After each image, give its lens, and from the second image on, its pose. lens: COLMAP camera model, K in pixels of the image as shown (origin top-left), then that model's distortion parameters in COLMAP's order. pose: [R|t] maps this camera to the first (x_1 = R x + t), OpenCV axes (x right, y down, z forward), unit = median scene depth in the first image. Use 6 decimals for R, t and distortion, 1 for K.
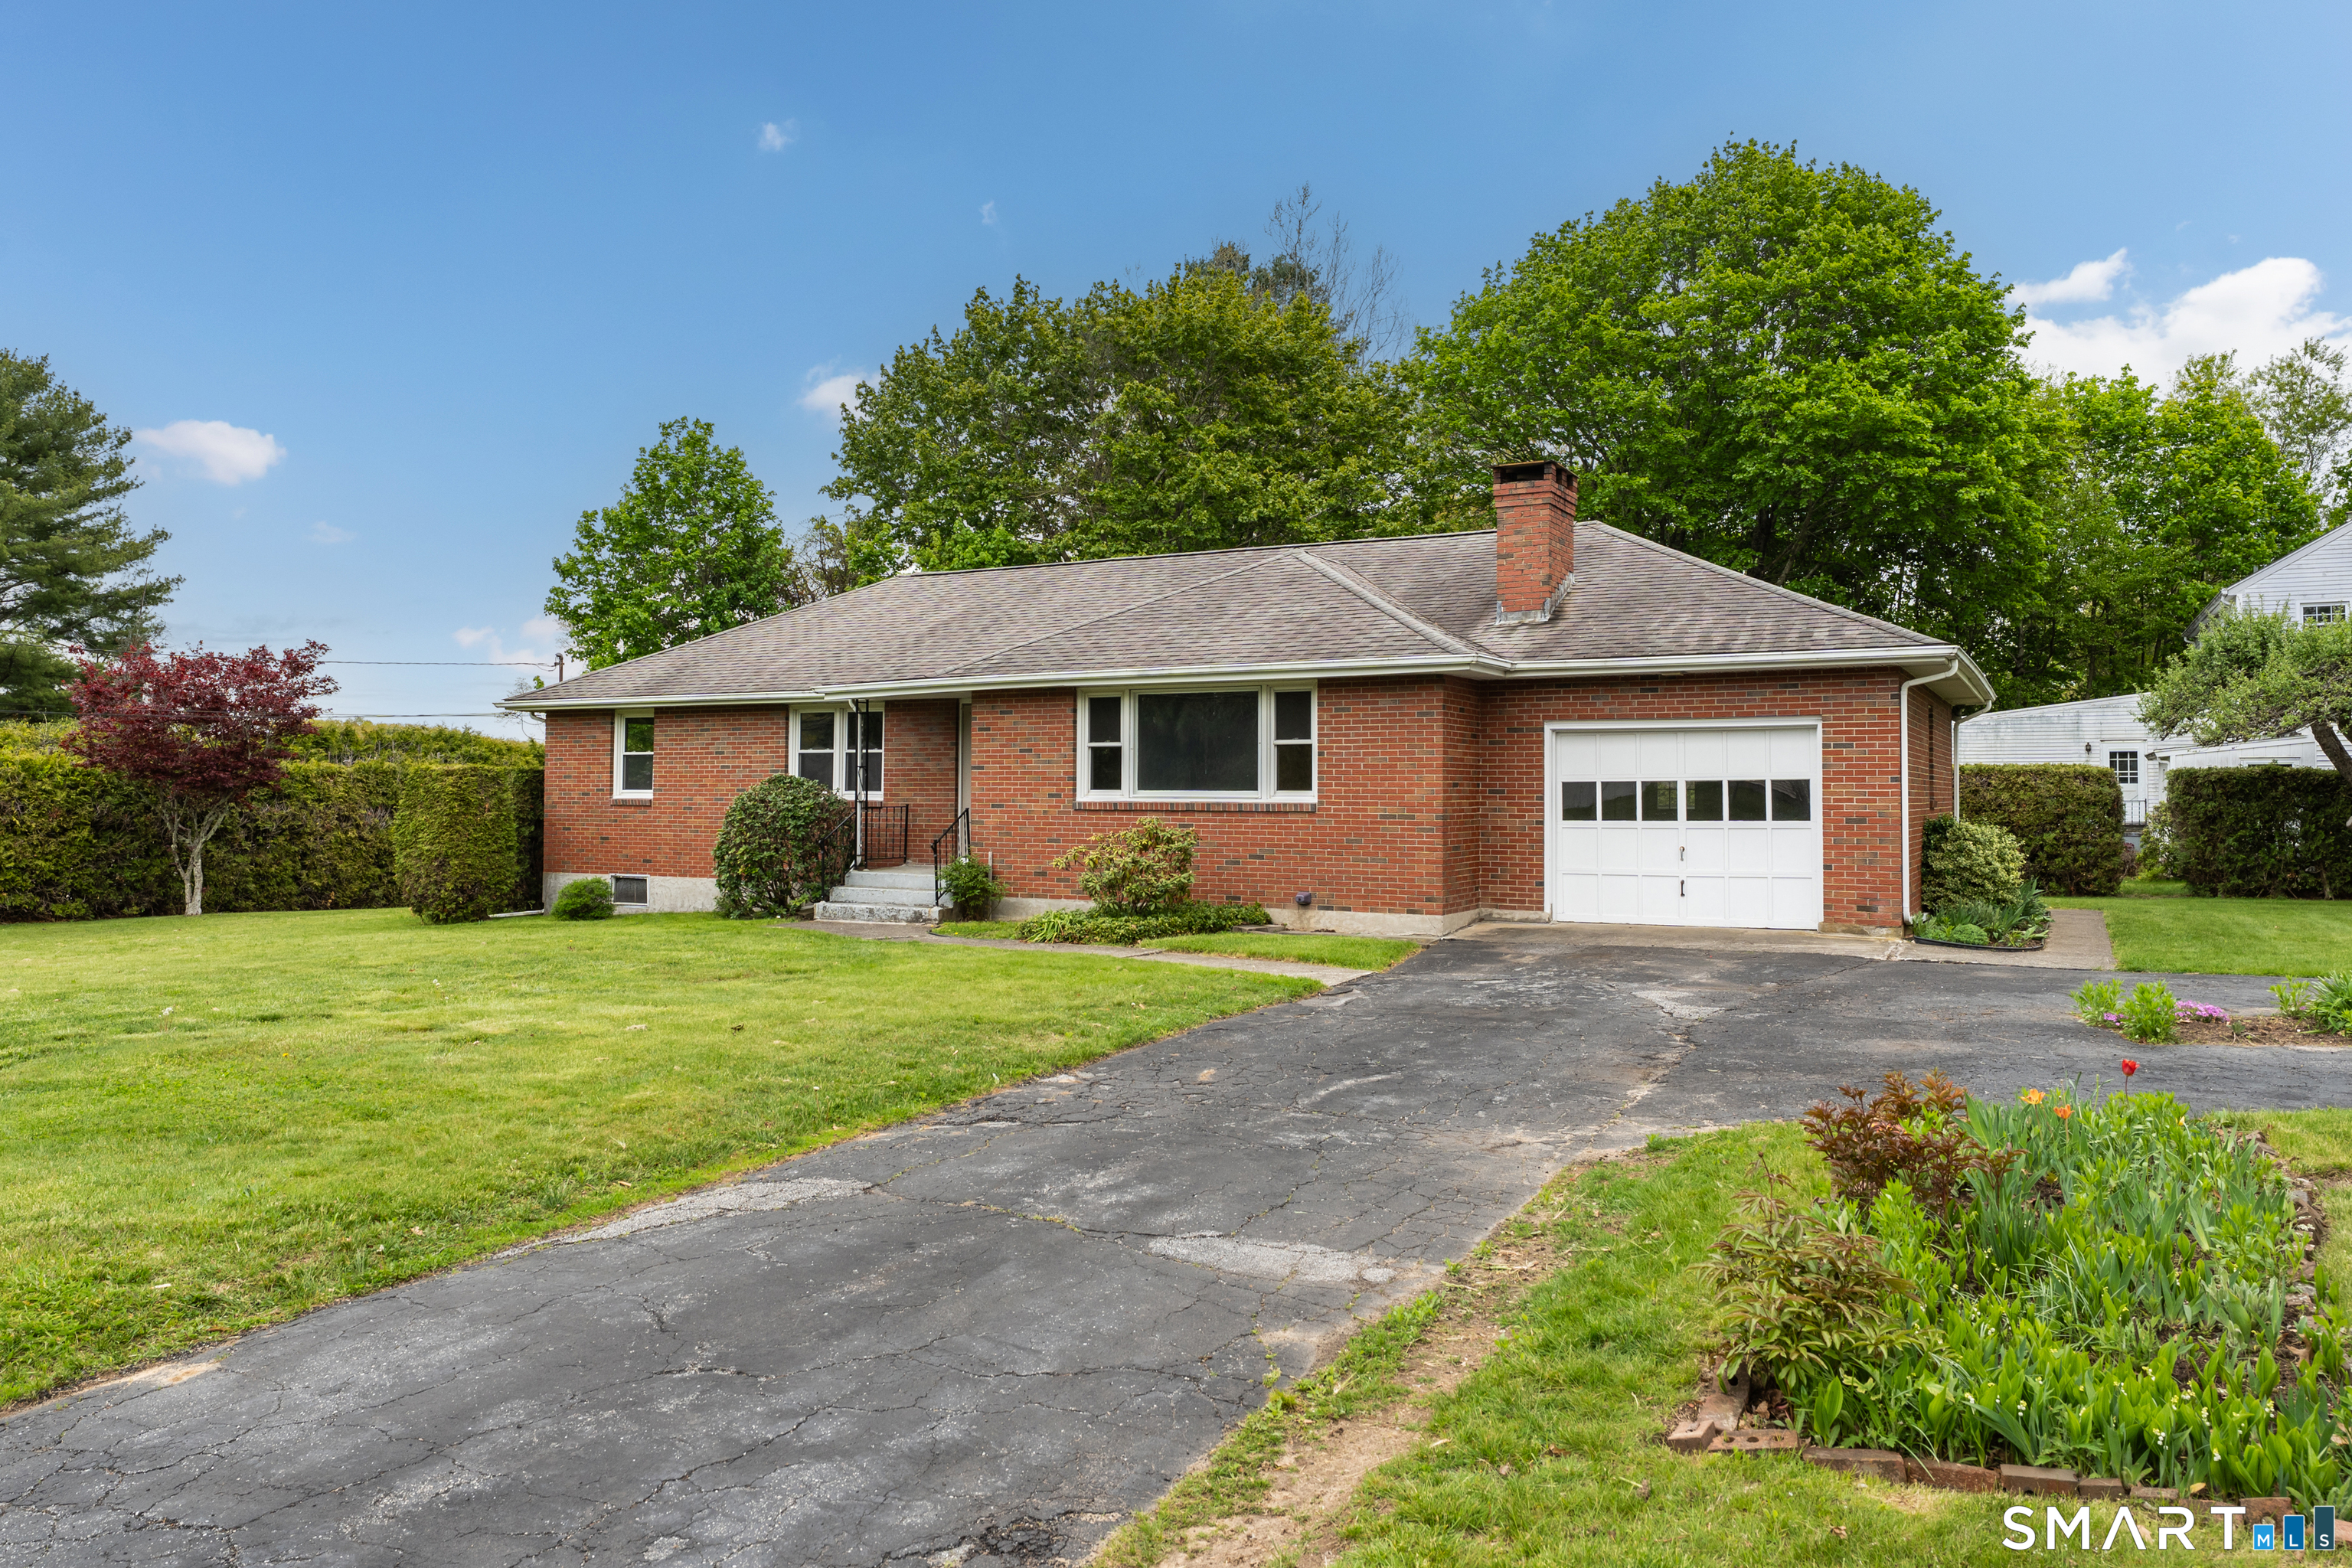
lens RADIAL K [[1671.4, 0, 1137.3], [0, 1671.4, 755.9], [0, 0, 1]] dist [-0.002302, -0.002212]
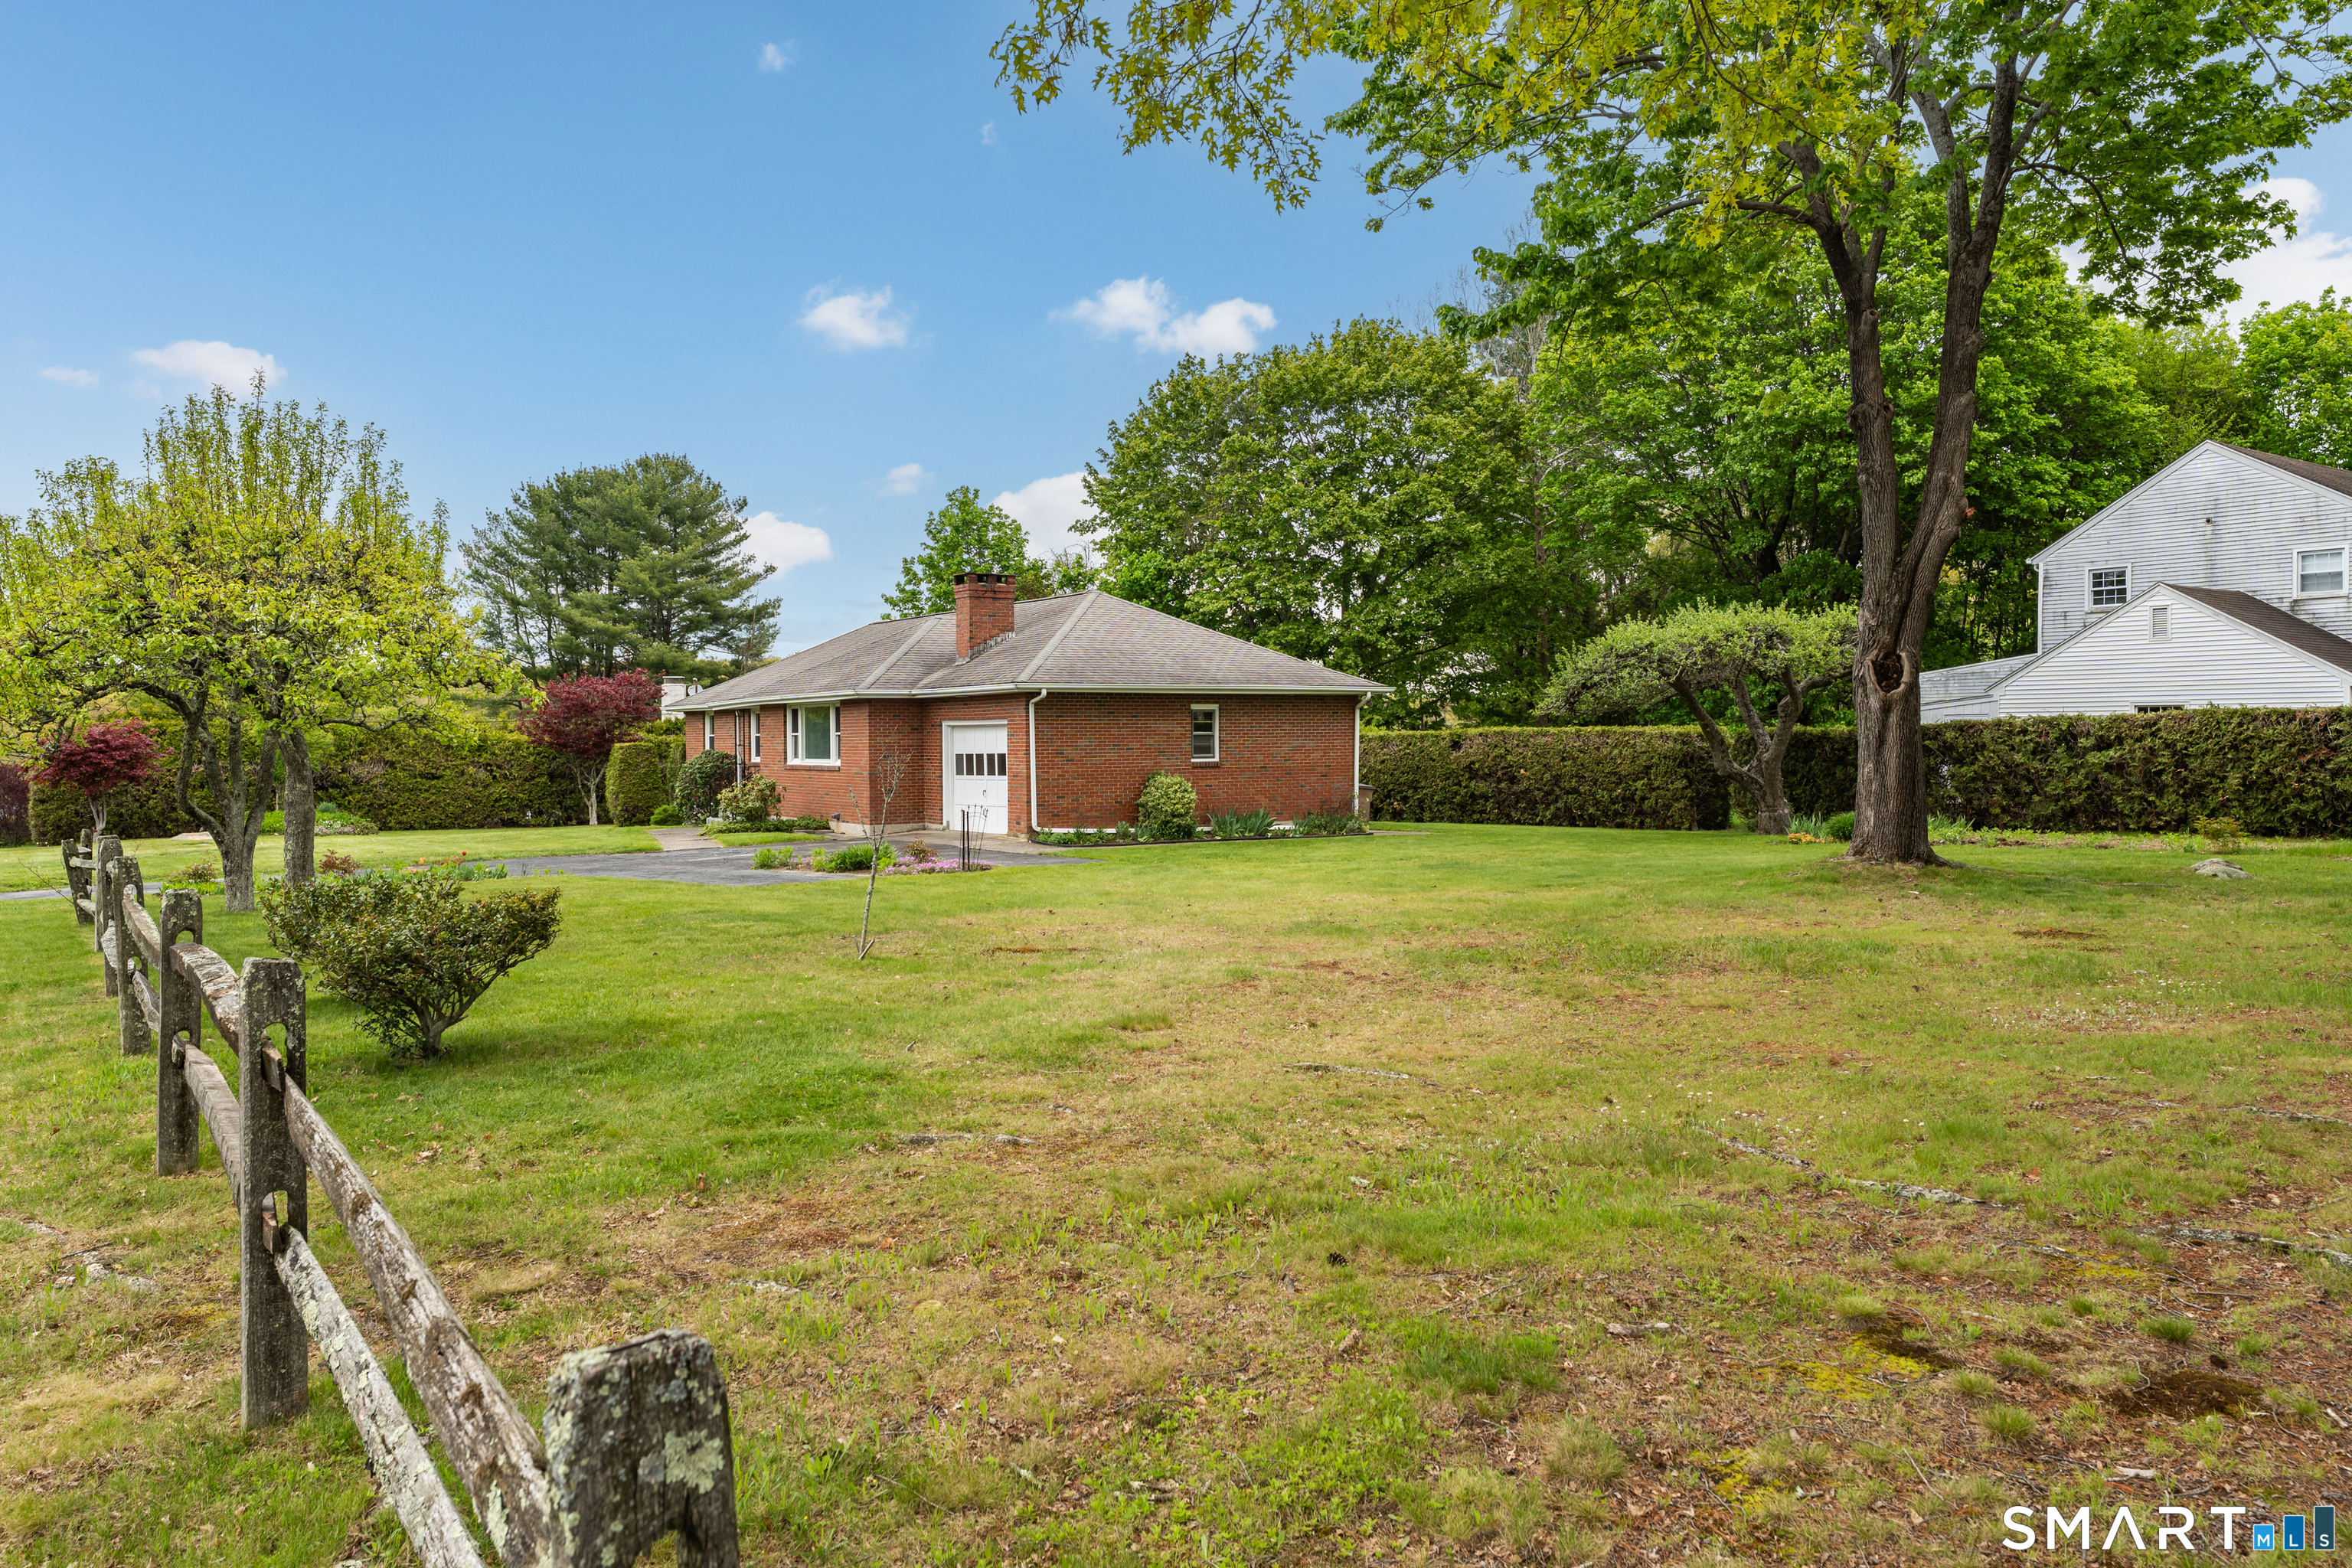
lens RADIAL K [[1682.3, 0, 1129.7], [0, 1682.3, 783.3], [0, 0, 1]] dist [-0.000961, 0.001517]
pose [[0.888619, 0.001806, -0.458642, 0.981065], [0.022202, 0.998650, 0.046950, -0.026412], [0.458108, -0.051904, 0.887380, -0.418940]]
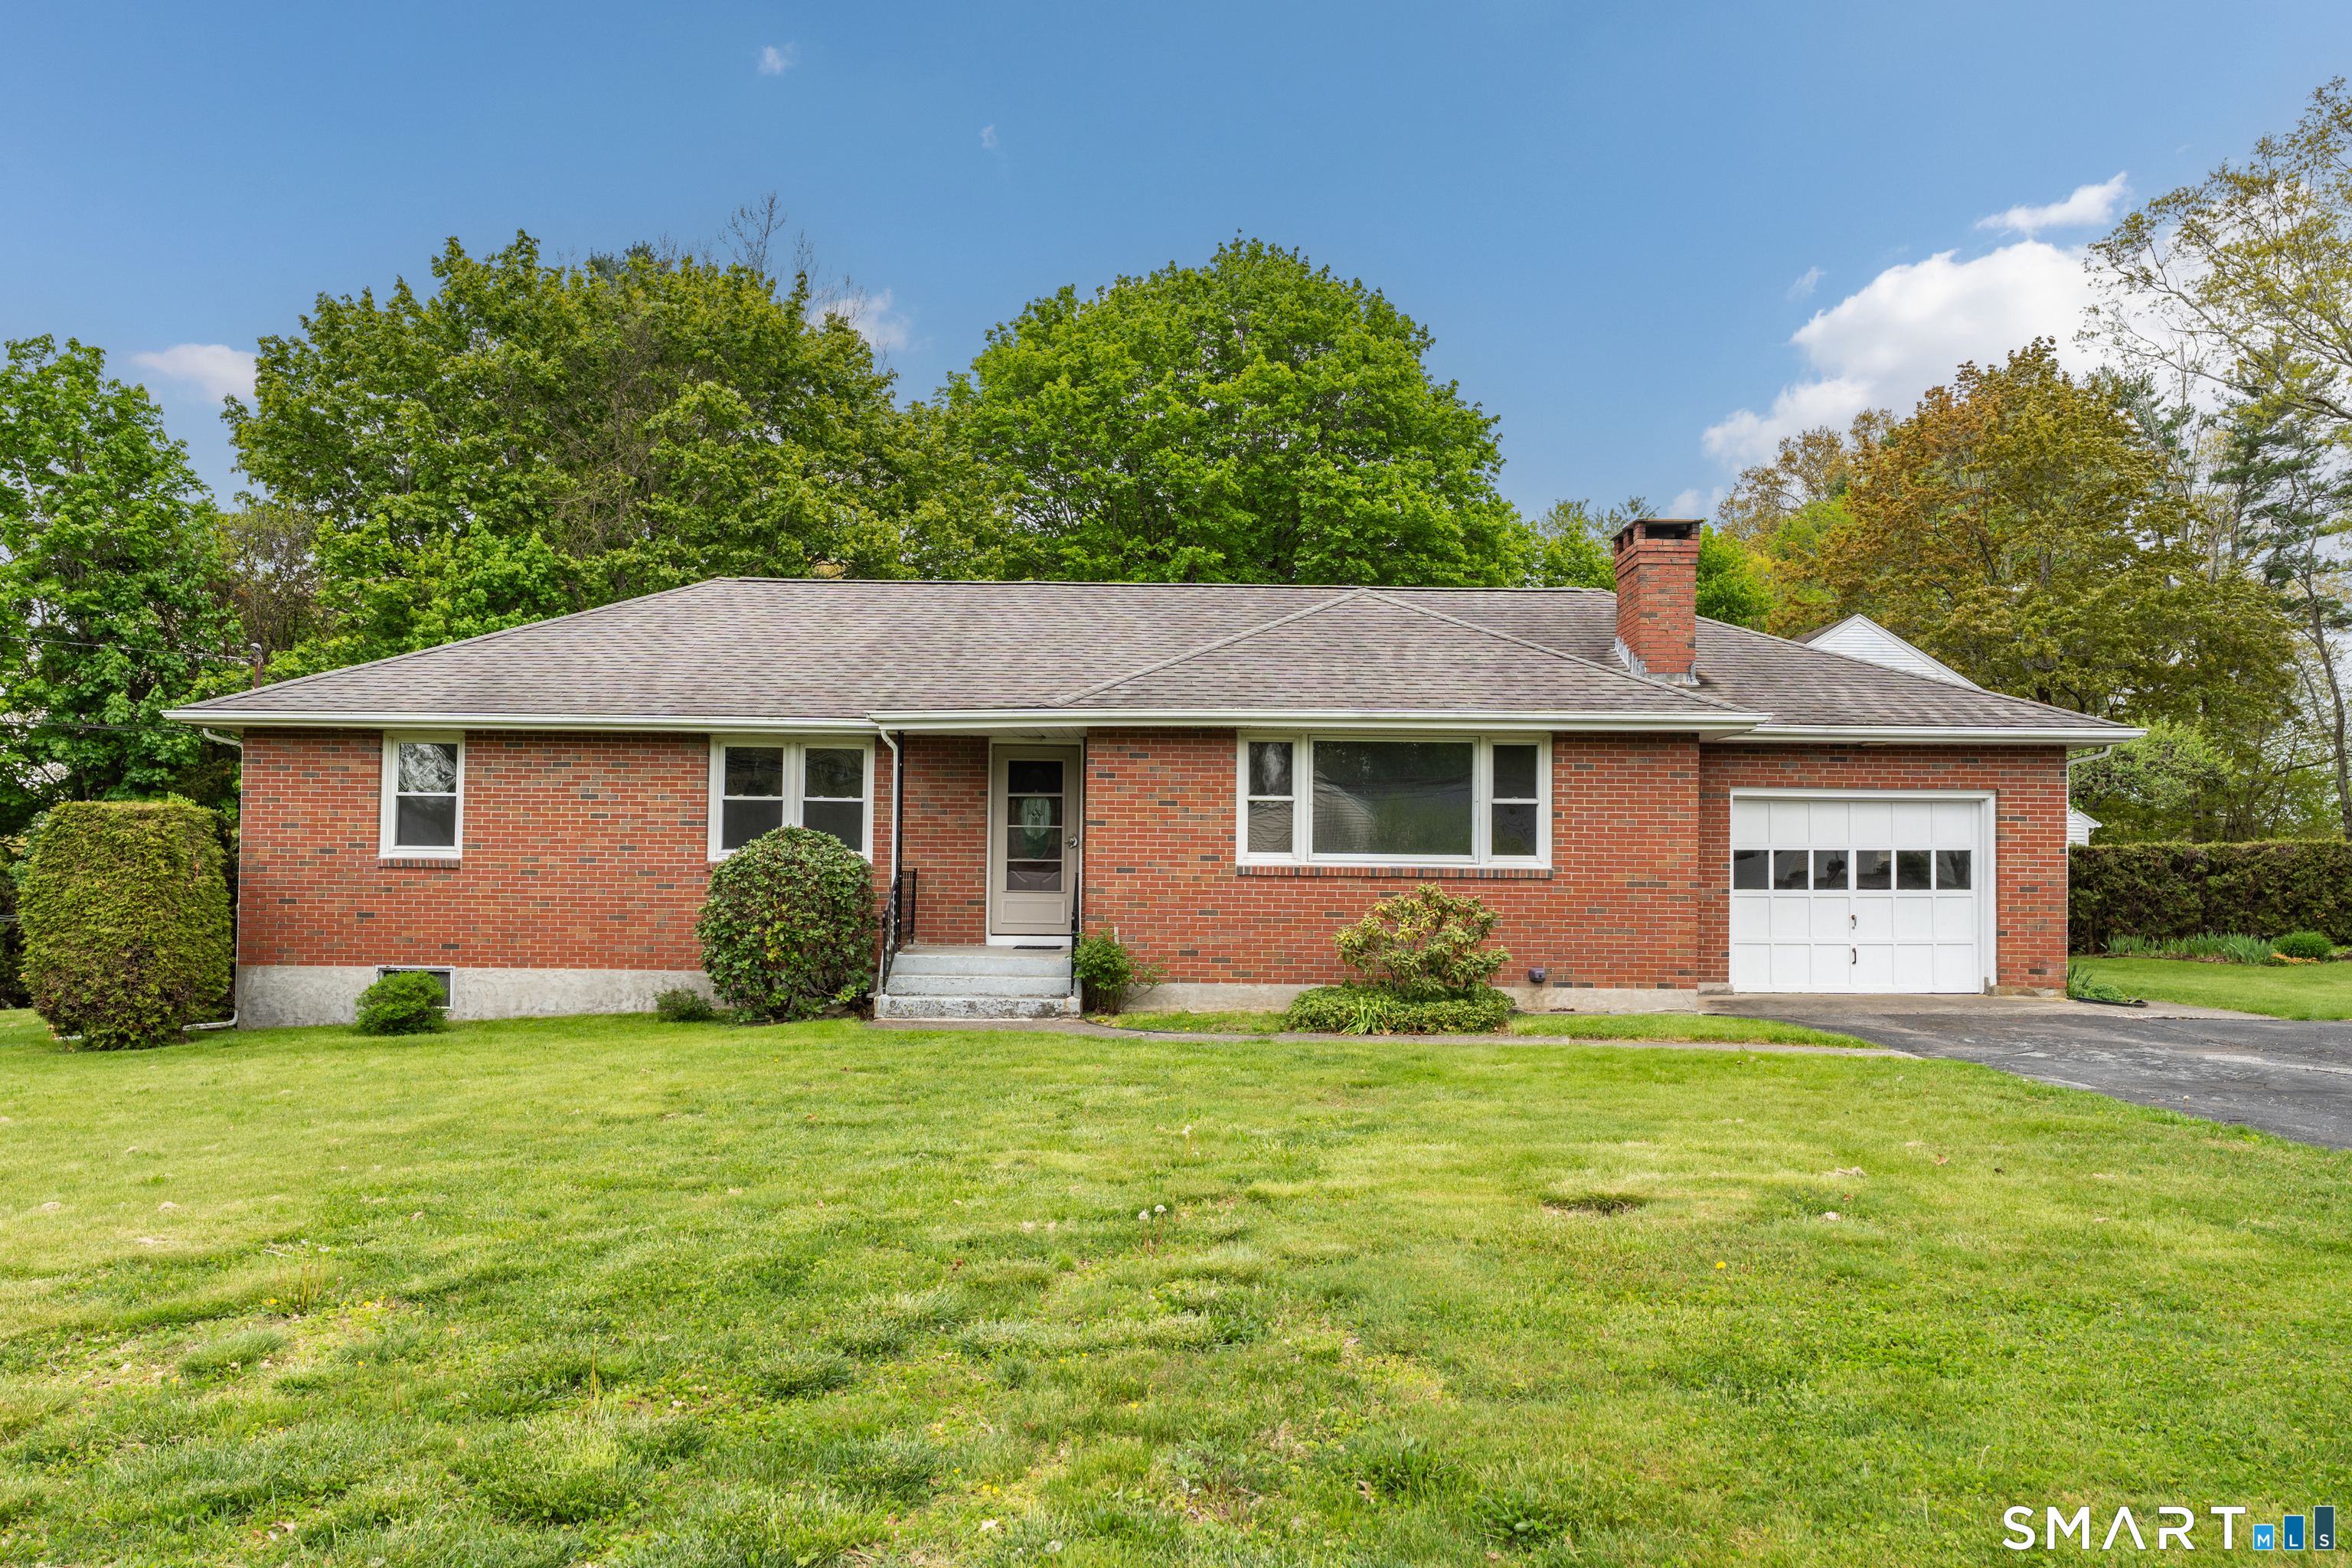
lens RADIAL K [[1681.9, 0, 1193.7], [0, 1681.9, 848.0], [0, 0, 1]] dist [-0.002628, 0.001429]
pose [[0.865476, 0.015540, 0.500709, -0.397690], [-0.019320, 0.999811, 0.002364, 0.014181], [-0.500577, -0.011720, 0.865613, 0.238117]]
